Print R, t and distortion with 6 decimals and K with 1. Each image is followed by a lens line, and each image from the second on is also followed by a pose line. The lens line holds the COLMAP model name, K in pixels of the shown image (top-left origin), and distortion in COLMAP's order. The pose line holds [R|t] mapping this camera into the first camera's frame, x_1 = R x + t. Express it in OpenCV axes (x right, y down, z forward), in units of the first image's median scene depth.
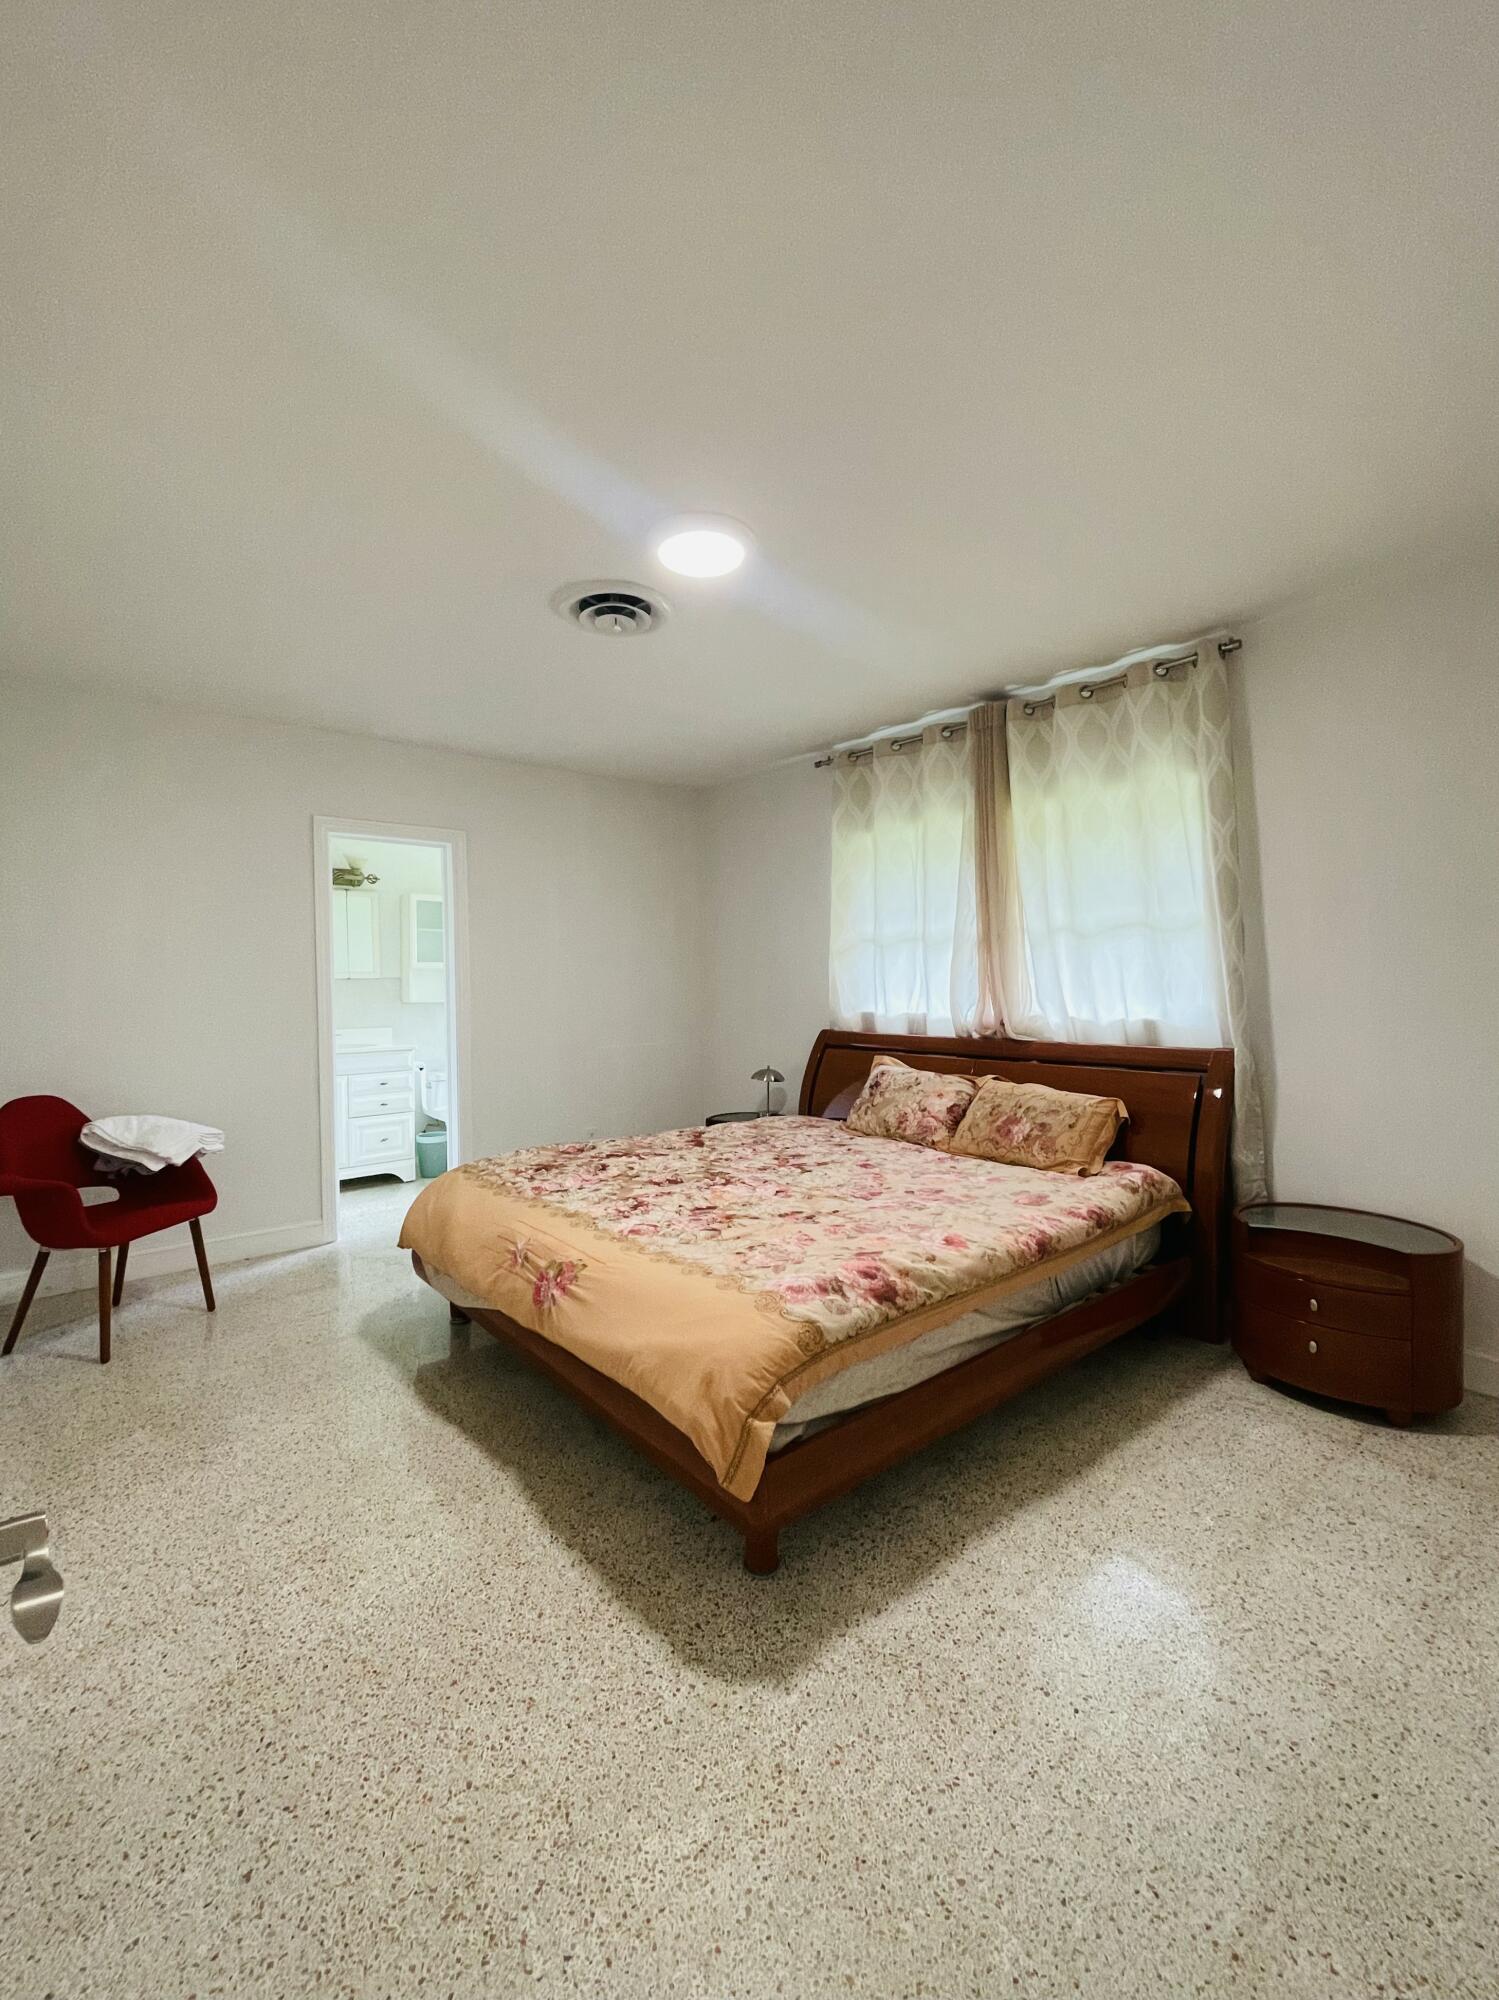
lens RADIAL K [[812.8, 0, 751.2], [0, 812.8, 988.9], [0, 0, 1]] dist [0.000145, -0.000520]
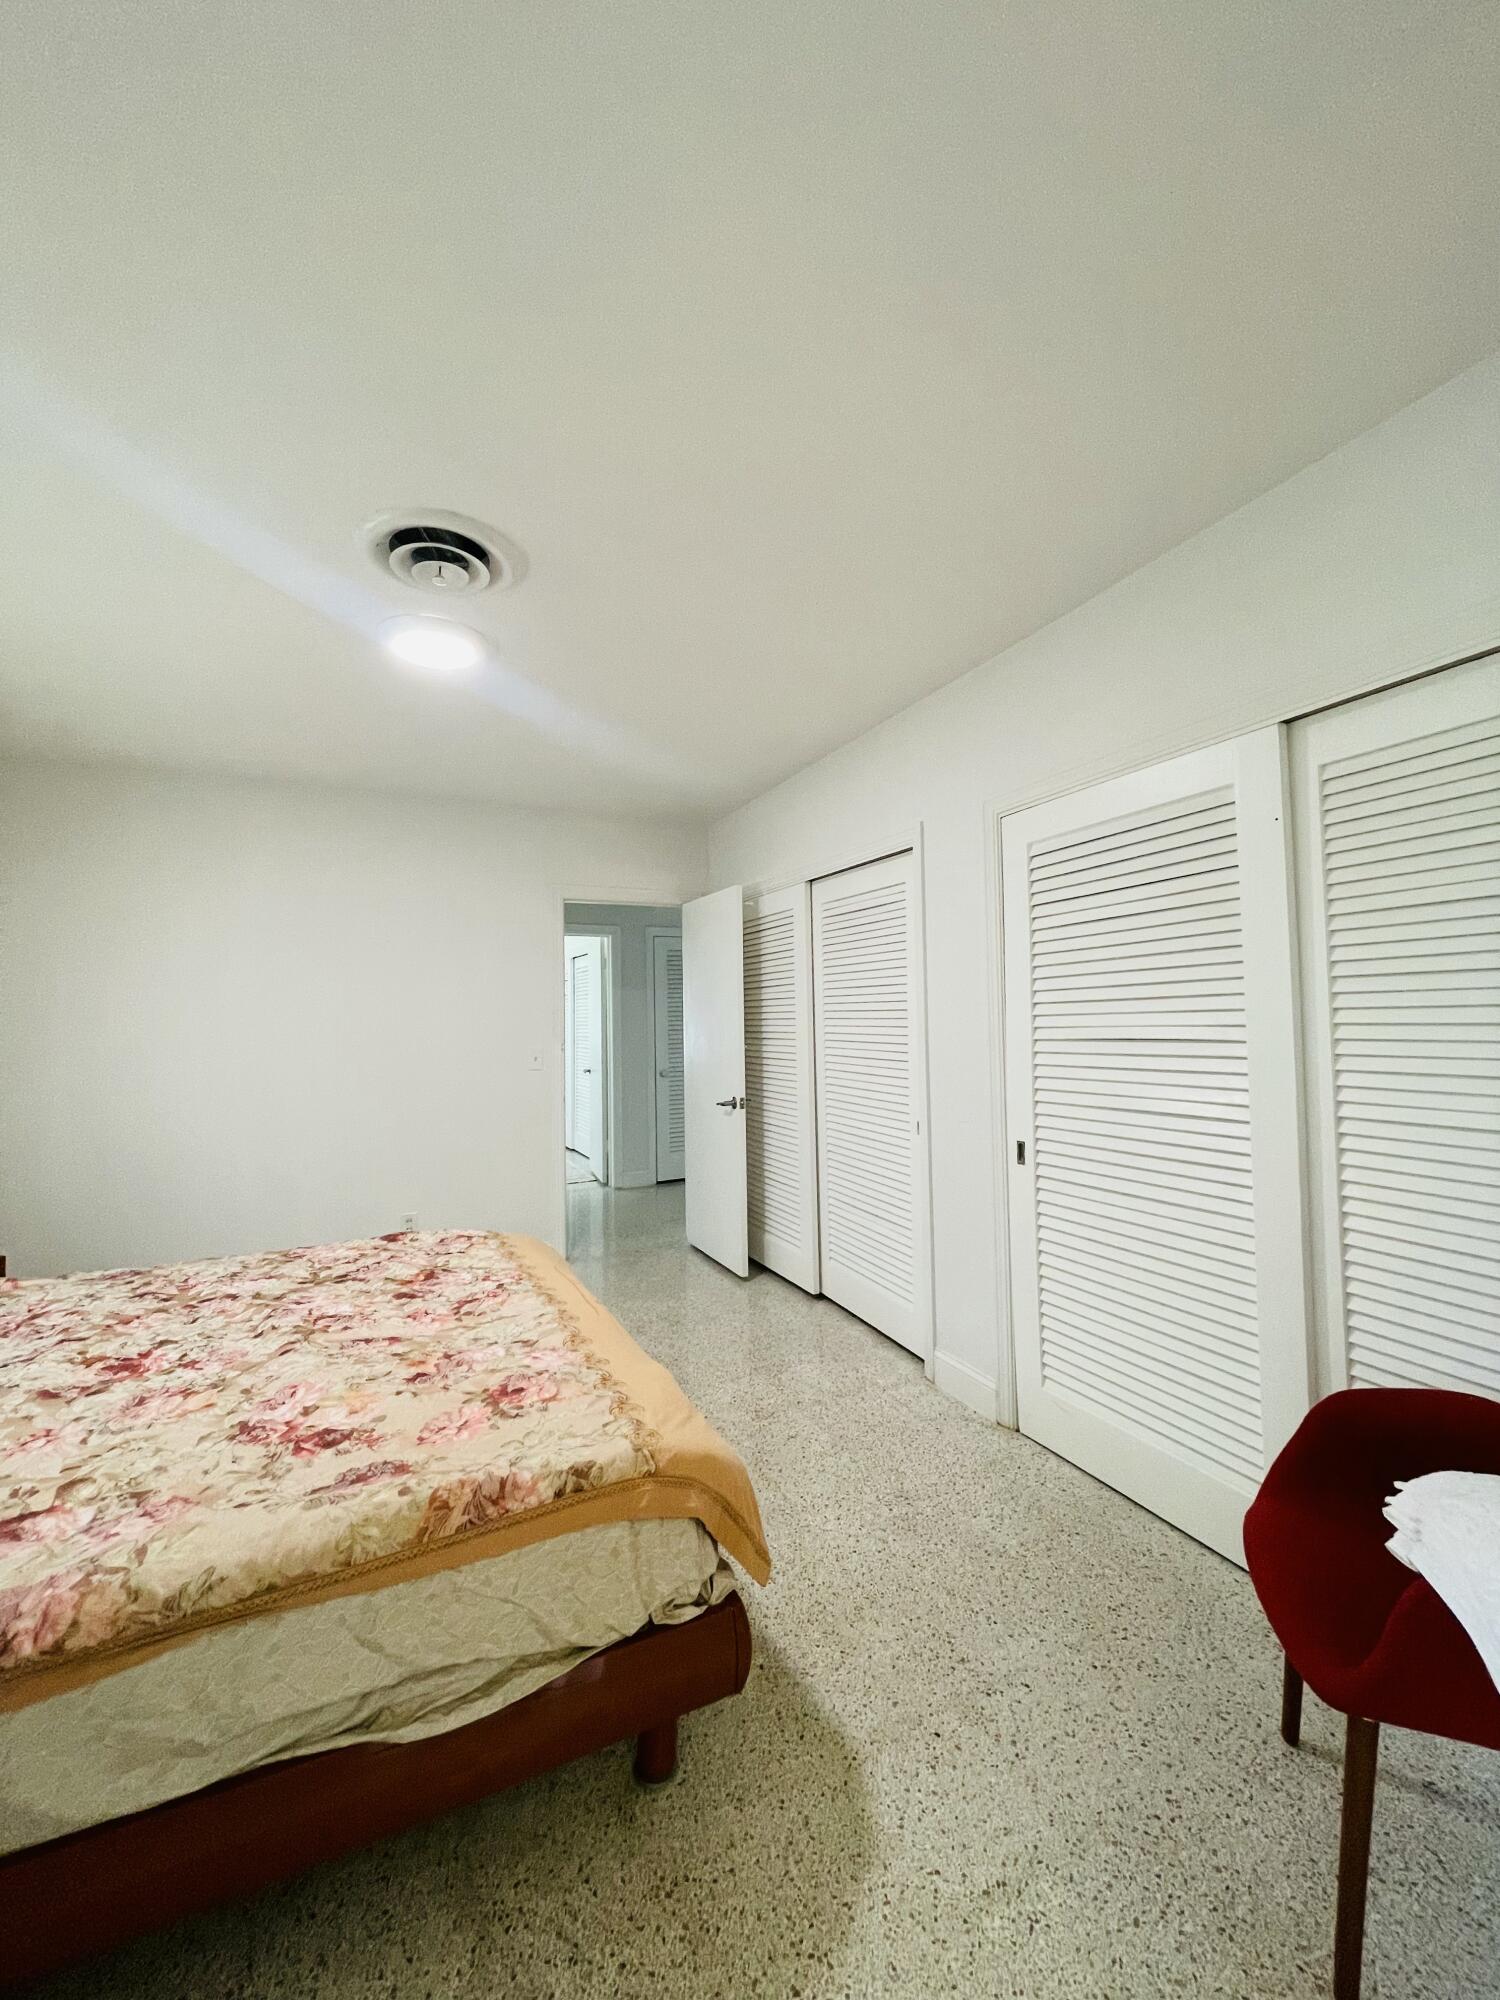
lens RADIAL K [[812.8, 0, 751.7], [0, 812.8, 988.9], [0, 0, 1]] dist [0.000145, -0.000520]
pose [[-0.968310, 0.034858, 0.247308, -0.633248], [0.029375, 0.999235, -0.025827, -0.037573], [-0.248019, -0.017744, -0.968593, 1.692133]]
